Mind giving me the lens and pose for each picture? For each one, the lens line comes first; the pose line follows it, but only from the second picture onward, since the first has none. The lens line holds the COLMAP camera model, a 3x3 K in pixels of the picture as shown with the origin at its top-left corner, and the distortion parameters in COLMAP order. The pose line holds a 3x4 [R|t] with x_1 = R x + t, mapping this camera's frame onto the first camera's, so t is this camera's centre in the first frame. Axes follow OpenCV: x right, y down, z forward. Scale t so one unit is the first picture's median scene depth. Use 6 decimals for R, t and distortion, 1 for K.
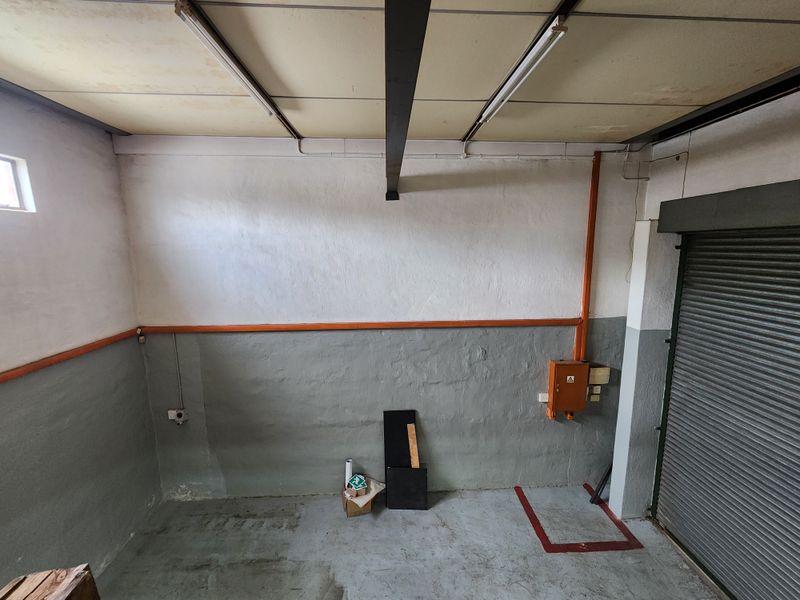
lens RADIAL K [[327.3, 0, 402.4], [0, 327.3, 298.4], [0, 0, 1]] dist [-0.000752, -0.000732]
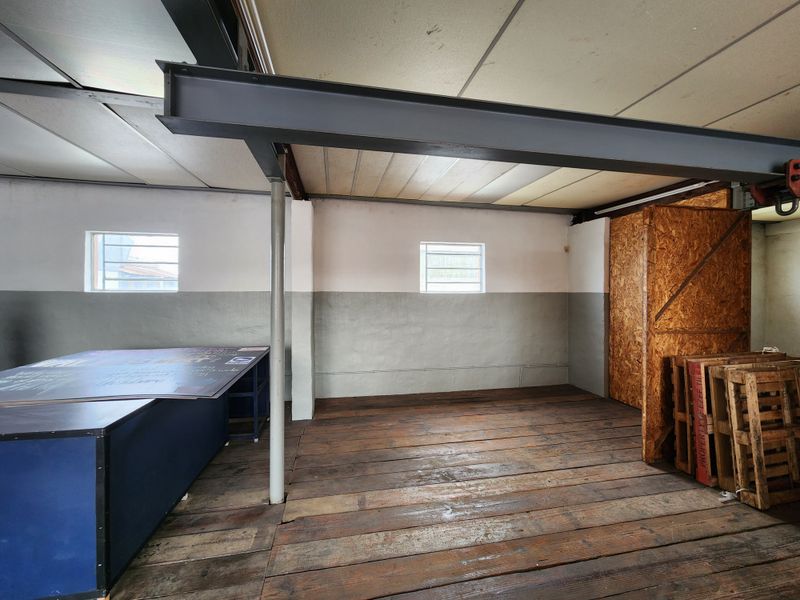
lens RADIAL K [[327.3, 0, 400.4], [0, 327.3, 292.3], [0, 0, 1]] dist [-0.000752, -0.000732]
pose [[0.143031, 0.011890, -0.989647, 0.344968], [-0.155995, 0.987700, -0.010679, 0.086868], [0.977347, 0.155908, 0.143127, -0.751796]]
